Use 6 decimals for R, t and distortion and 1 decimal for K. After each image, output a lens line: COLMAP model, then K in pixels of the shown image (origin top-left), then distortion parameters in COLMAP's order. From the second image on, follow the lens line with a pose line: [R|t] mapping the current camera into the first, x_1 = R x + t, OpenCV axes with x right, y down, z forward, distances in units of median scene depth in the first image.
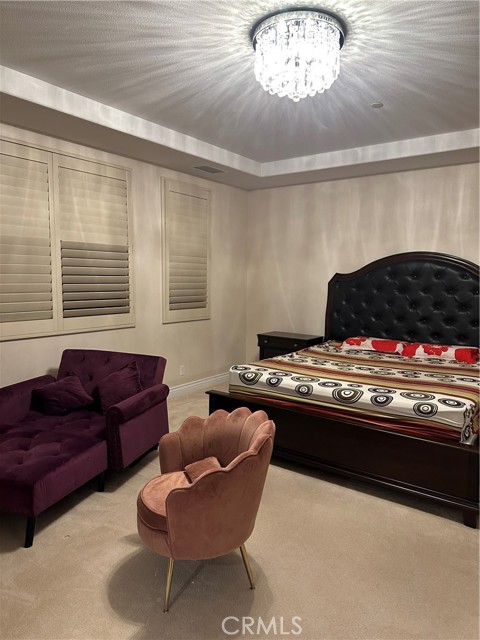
lens RADIAL K [[450.3, 0, 238.2], [0, 450.3, 320.2], [0, 0, 1]] dist [0.008966, -0.000978]
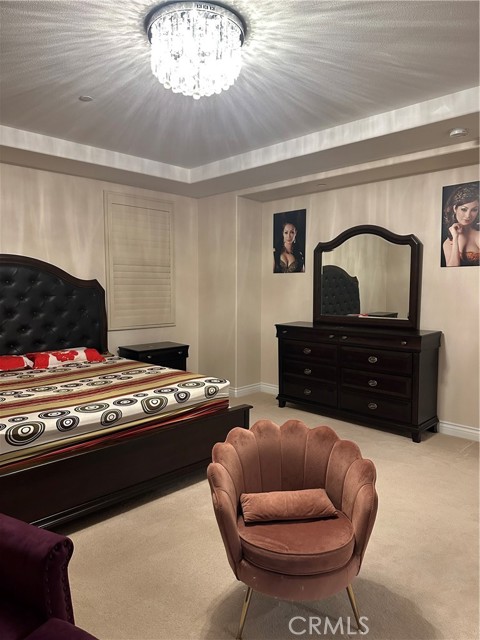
lens RADIAL K [[450.3, 0, 239.1], [0, 450.3, 321.0], [0, 0, 1]] dist [0.008966, -0.000978]
pose [[0.141707, -0.097226, 0.985122, -0.602709], [0.101959, 0.991306, 0.083170, -0.066936], [-0.984644, 0.088657, 0.150388, 0.585411]]
